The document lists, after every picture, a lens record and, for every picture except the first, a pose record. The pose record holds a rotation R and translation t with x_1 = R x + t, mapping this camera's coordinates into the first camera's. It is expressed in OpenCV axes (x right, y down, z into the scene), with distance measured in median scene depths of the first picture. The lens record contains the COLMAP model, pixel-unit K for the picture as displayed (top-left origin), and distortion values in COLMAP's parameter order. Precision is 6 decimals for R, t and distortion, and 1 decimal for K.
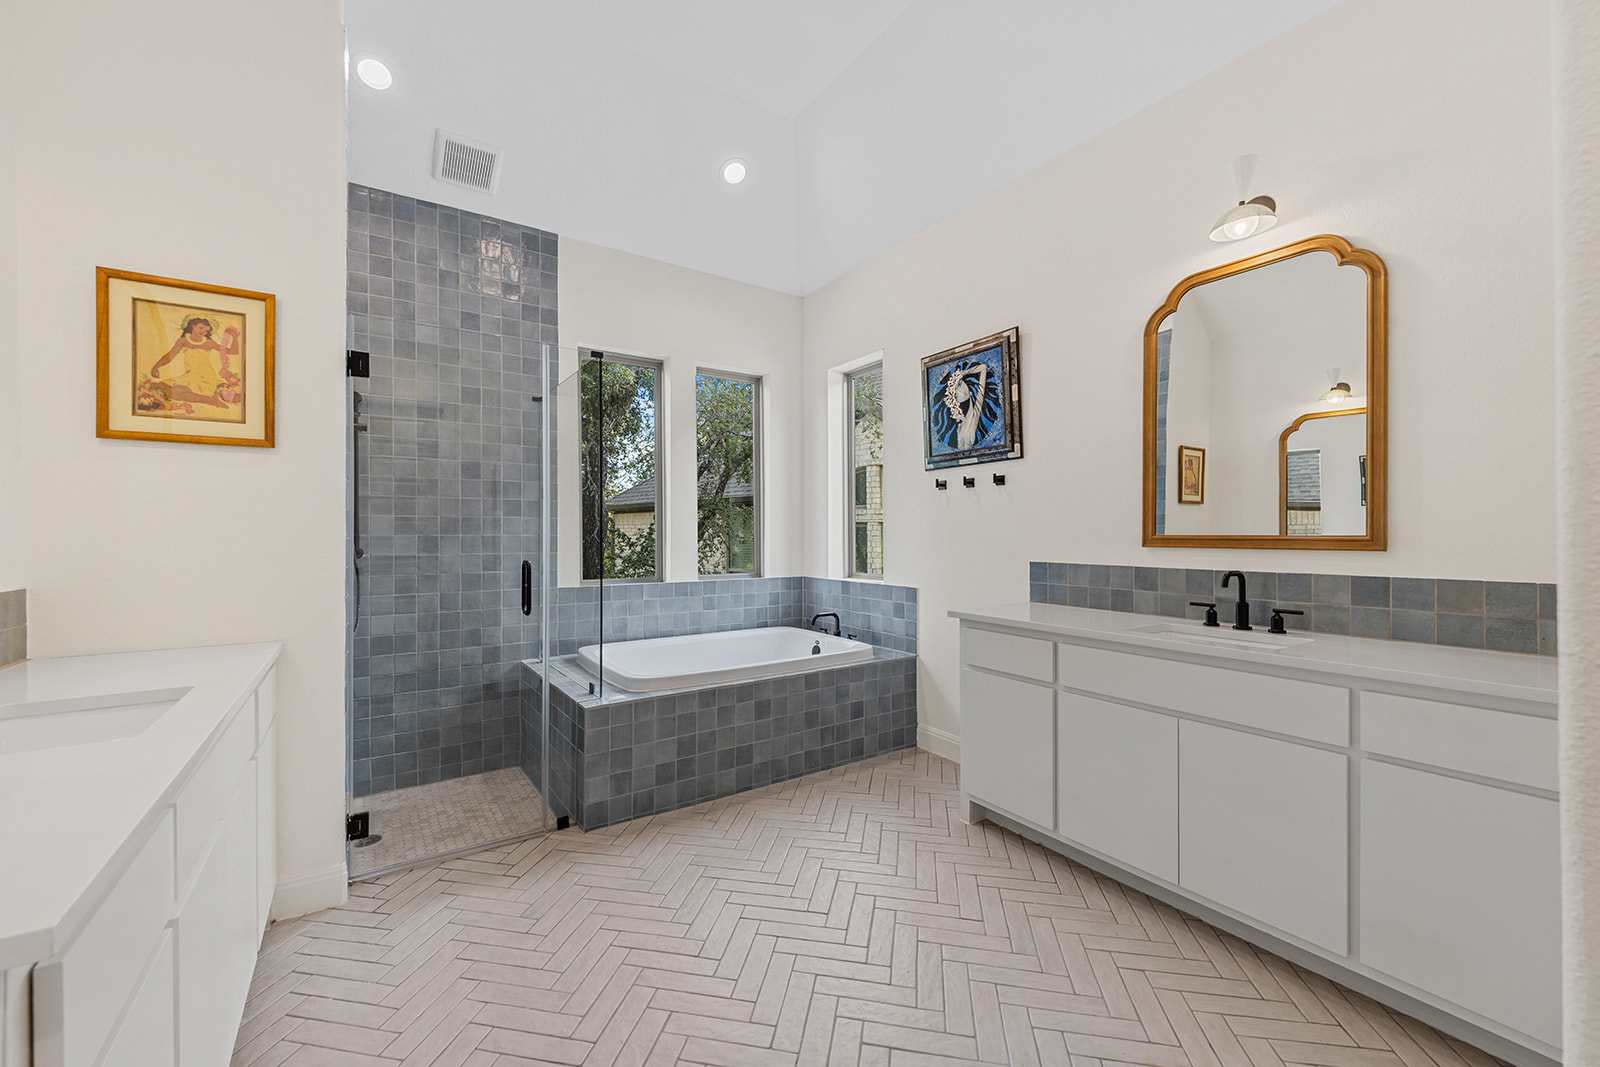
lens RADIAL K [[628.6, 0, 802.2], [0, 628.6, 533.1], [0, 0, 1]] dist [-0.000517, -0.000006]
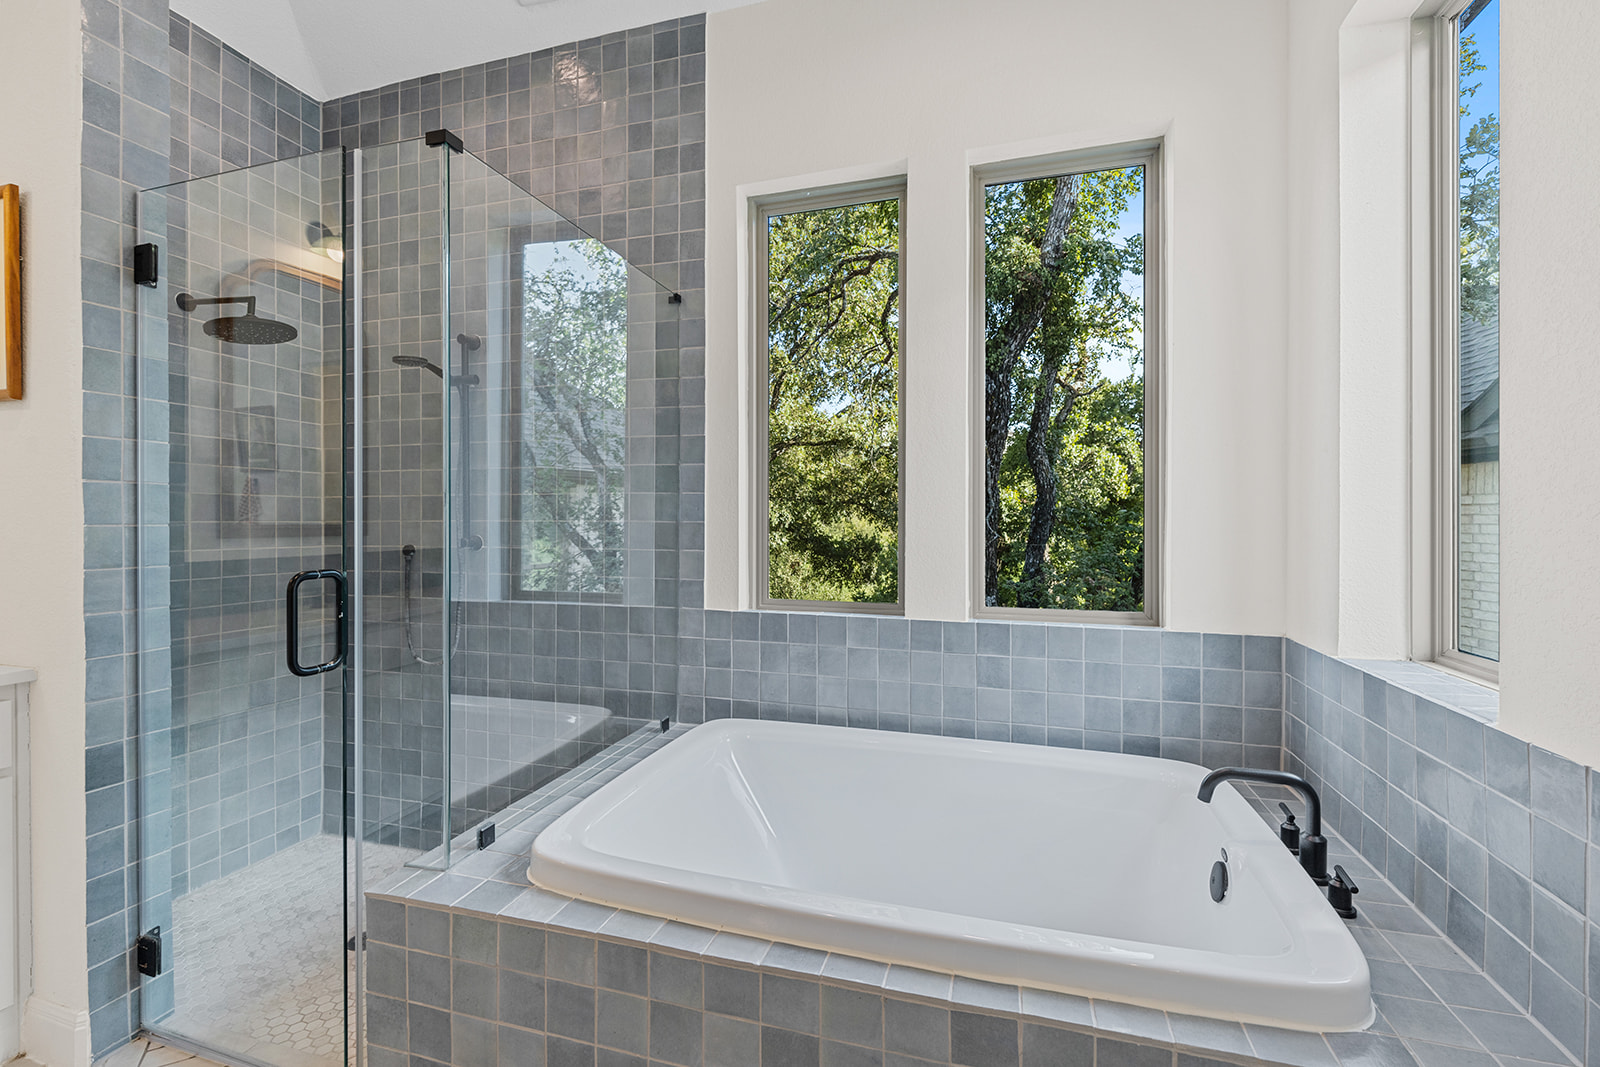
lens RADIAL K [[713.7, 0, 794.4], [0, 713.7, 511.1], [0, 0, 1]] dist [-0.001687, -0.000204]
pose [[0.615137, -0.002040, -0.788418, 0.172566], [-0.001214, 0.999993, -0.003534, -0.002493], [0.788419, 0.003132, 0.615130, 0.581989]]
